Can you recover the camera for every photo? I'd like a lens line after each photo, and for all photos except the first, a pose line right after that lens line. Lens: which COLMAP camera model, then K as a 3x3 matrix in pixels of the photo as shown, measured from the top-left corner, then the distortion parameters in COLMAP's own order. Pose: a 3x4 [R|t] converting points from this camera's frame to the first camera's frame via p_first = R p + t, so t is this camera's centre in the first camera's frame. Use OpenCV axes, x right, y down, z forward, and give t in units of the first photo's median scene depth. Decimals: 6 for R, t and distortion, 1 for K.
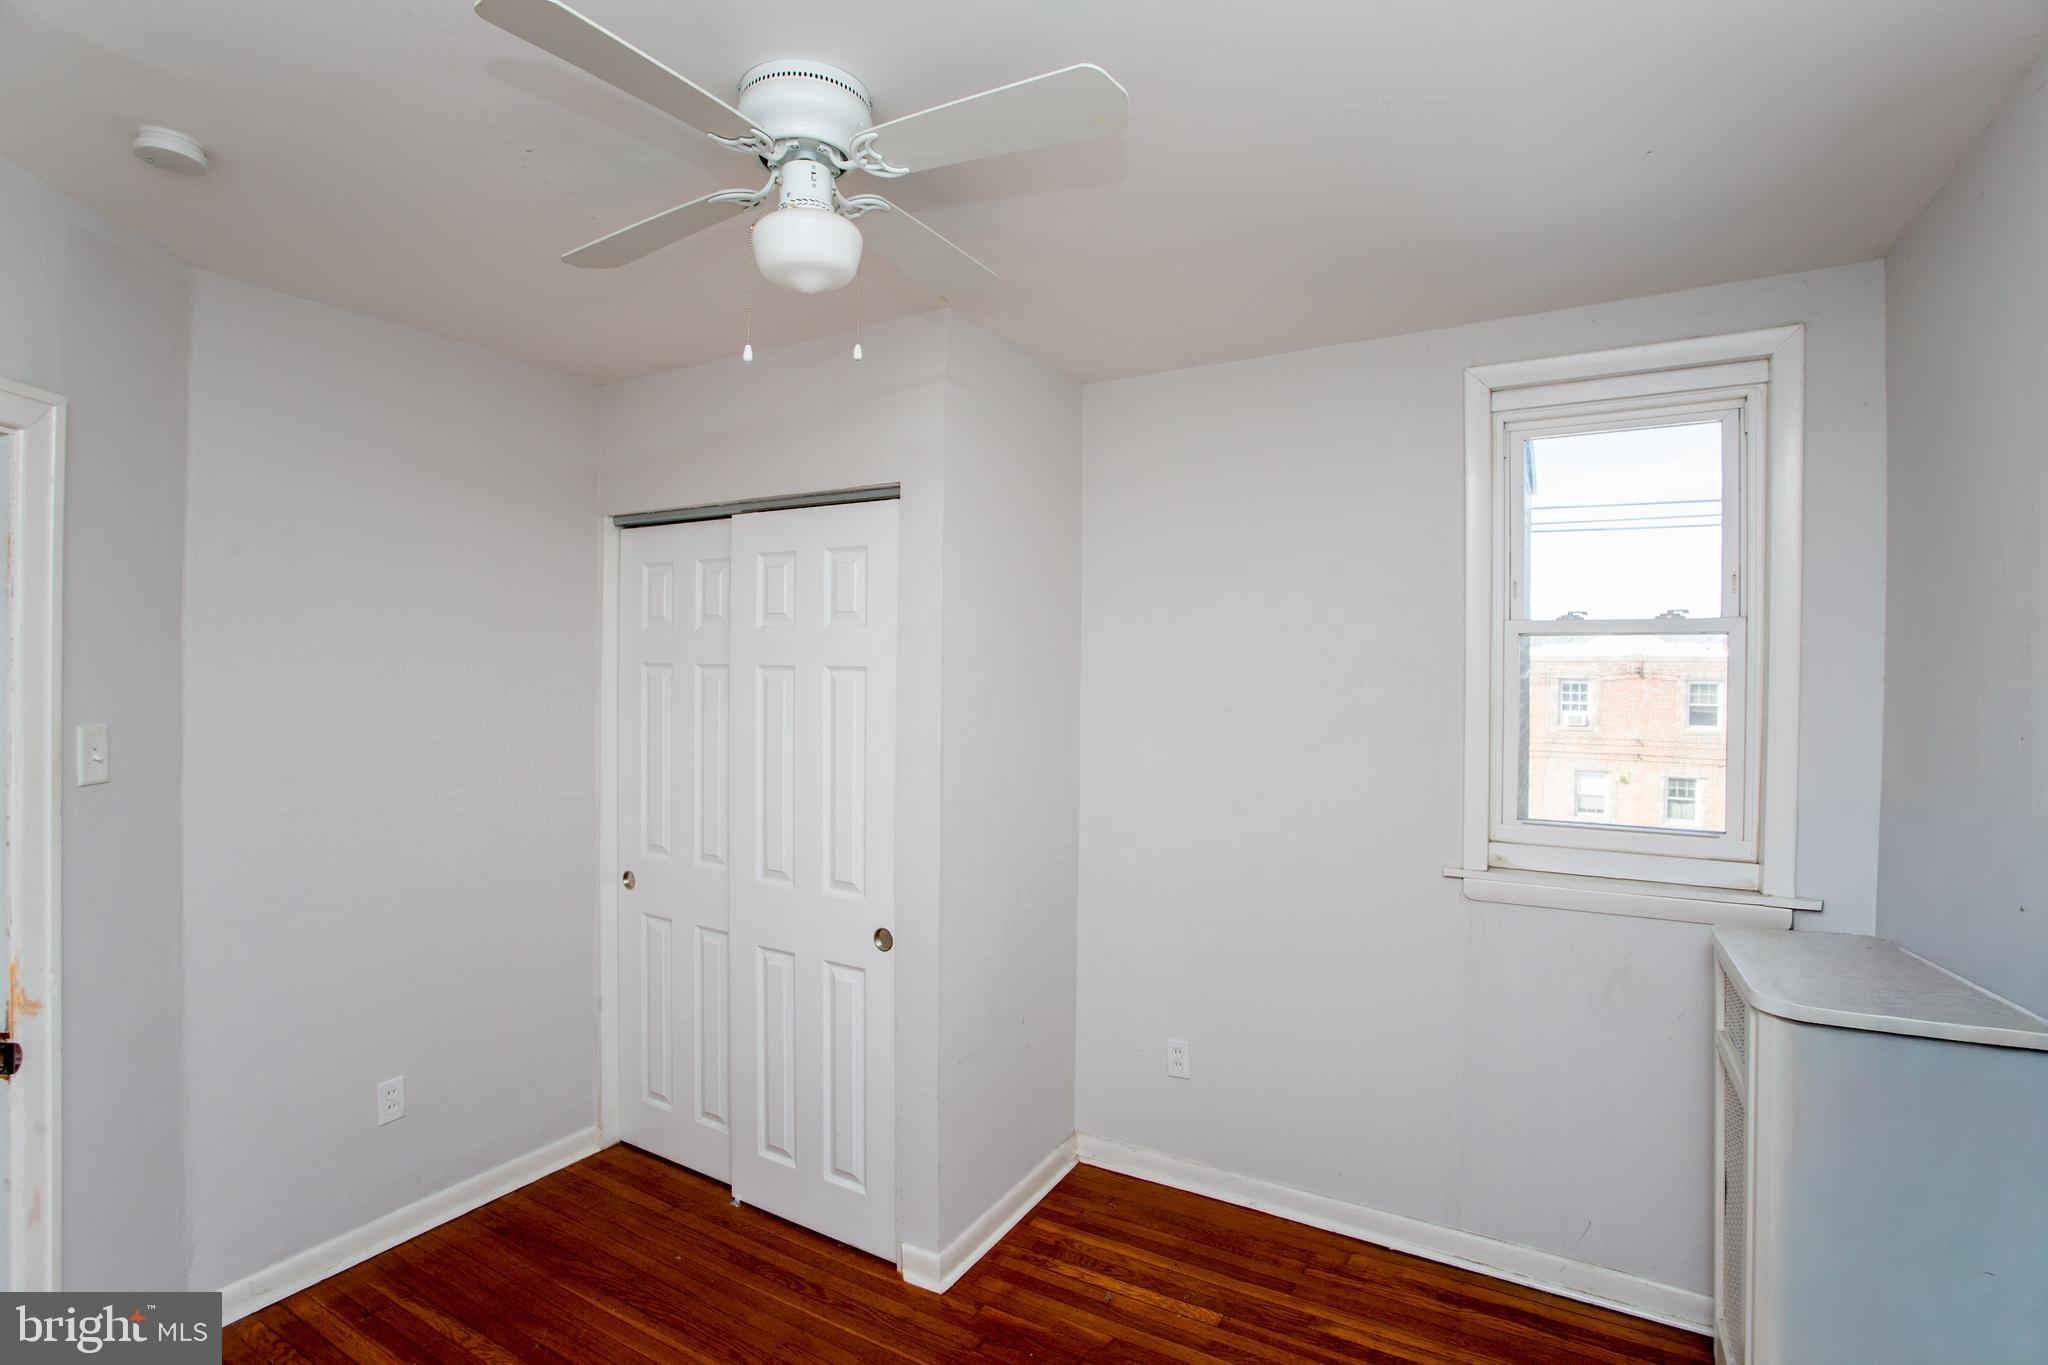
lens RADIAL K [[996.7, 0, 1012.6], [0, 996.7, 673.7], [0, 0, 1]] dist [-0.078621, 0.034155]
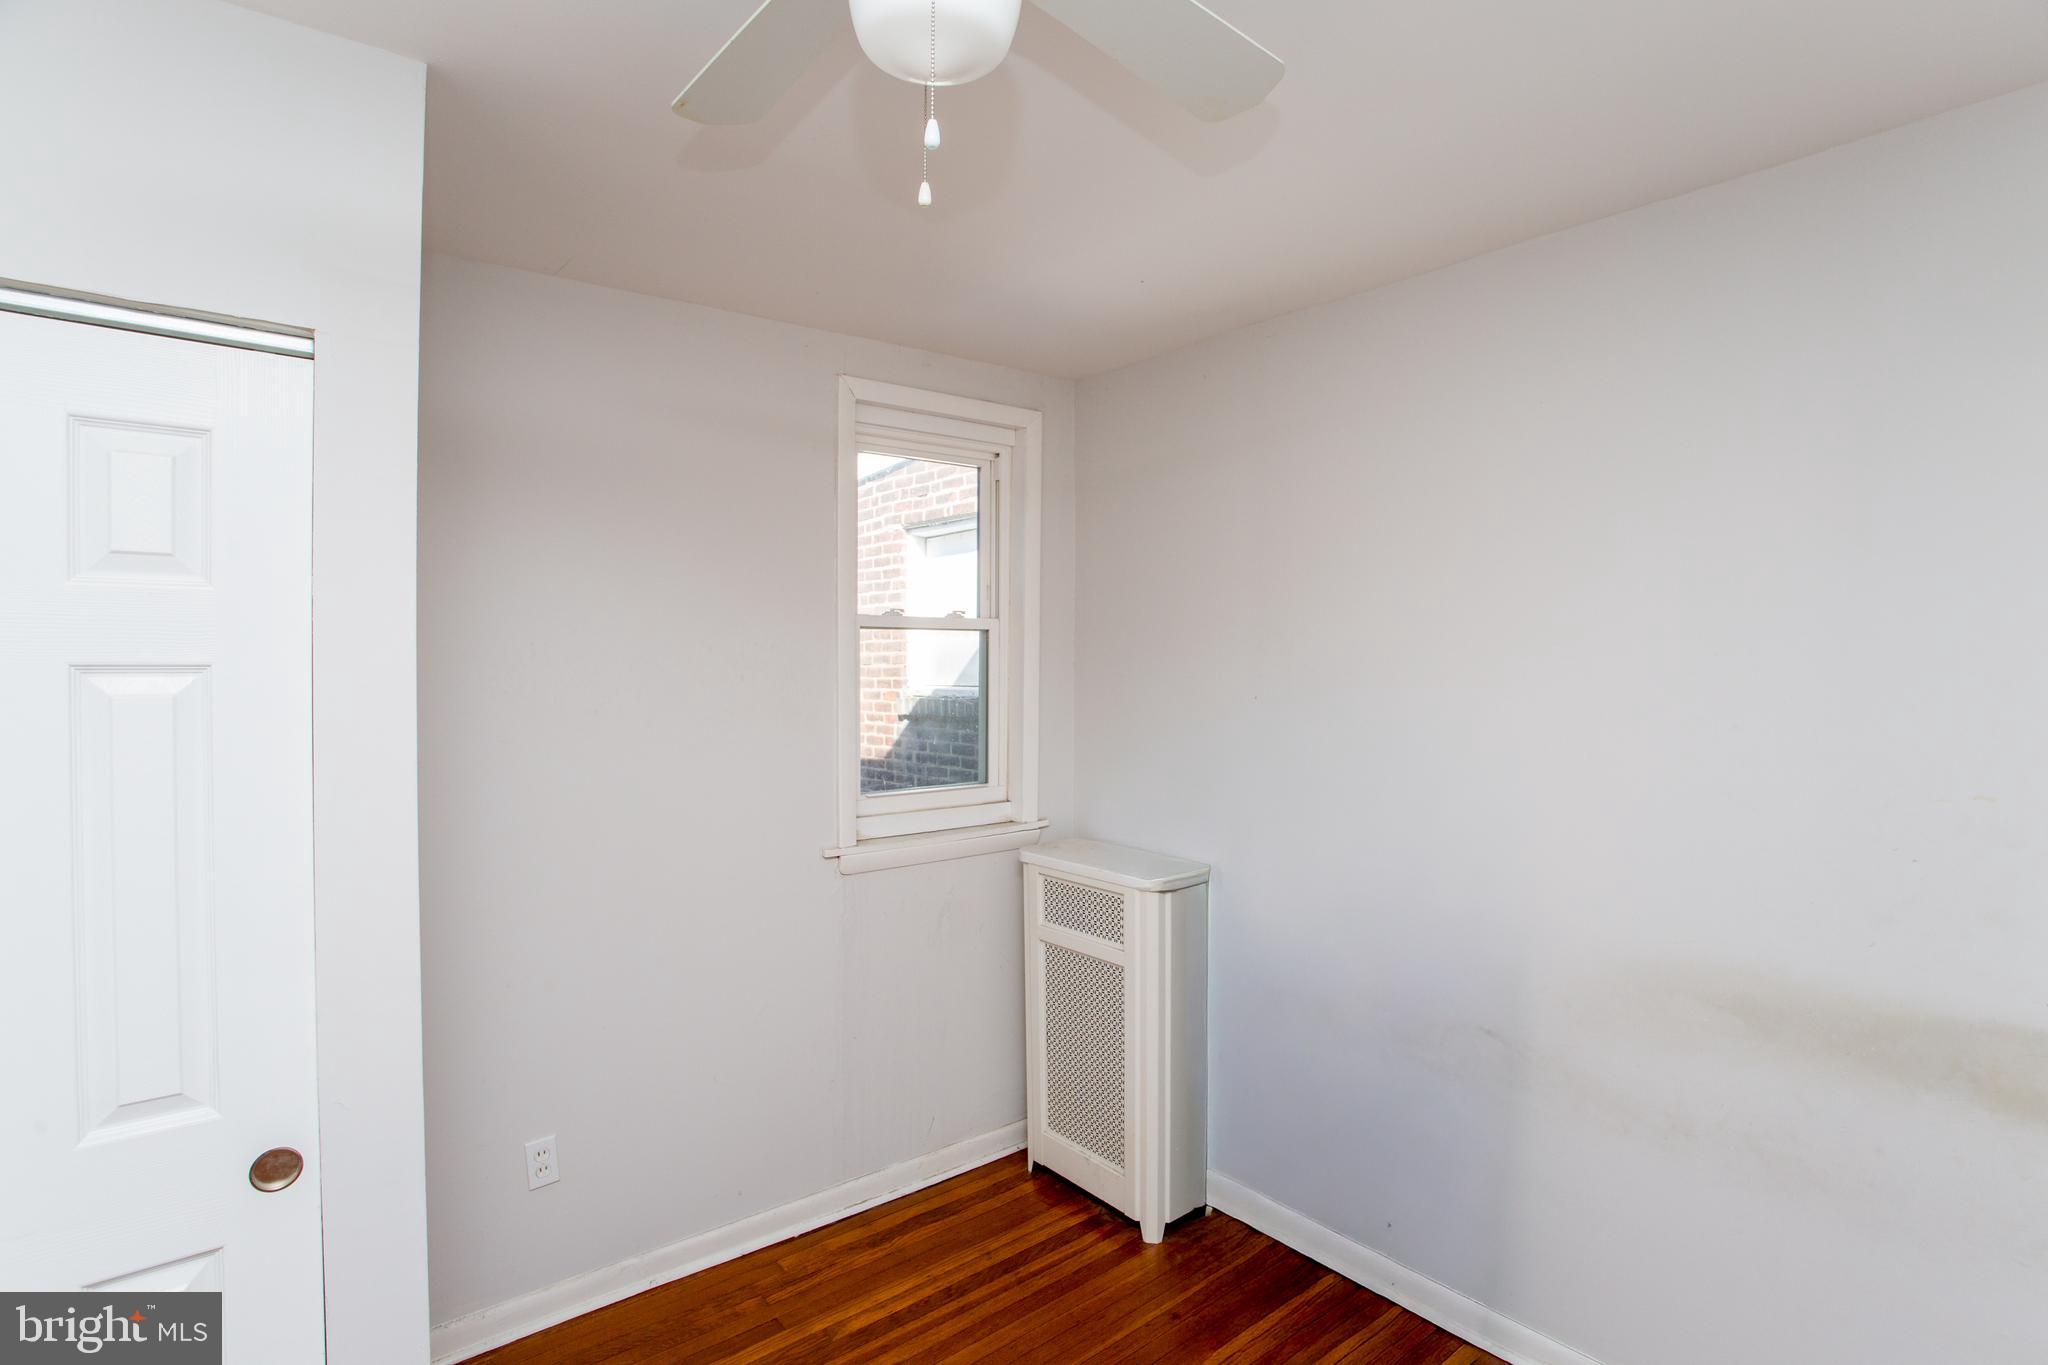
lens RADIAL K [[996.7, 0, 1012.6], [0, 996.7, 673.7], [0, 0, 1]] dist [-0.078621, 0.034155]
pose [[0.350679, -0.022080, 0.936235, -0.491427], [0.007111, 0.999756, 0.020915, -0.010470], [-0.936469, -0.000677, 0.350751, 0.460788]]
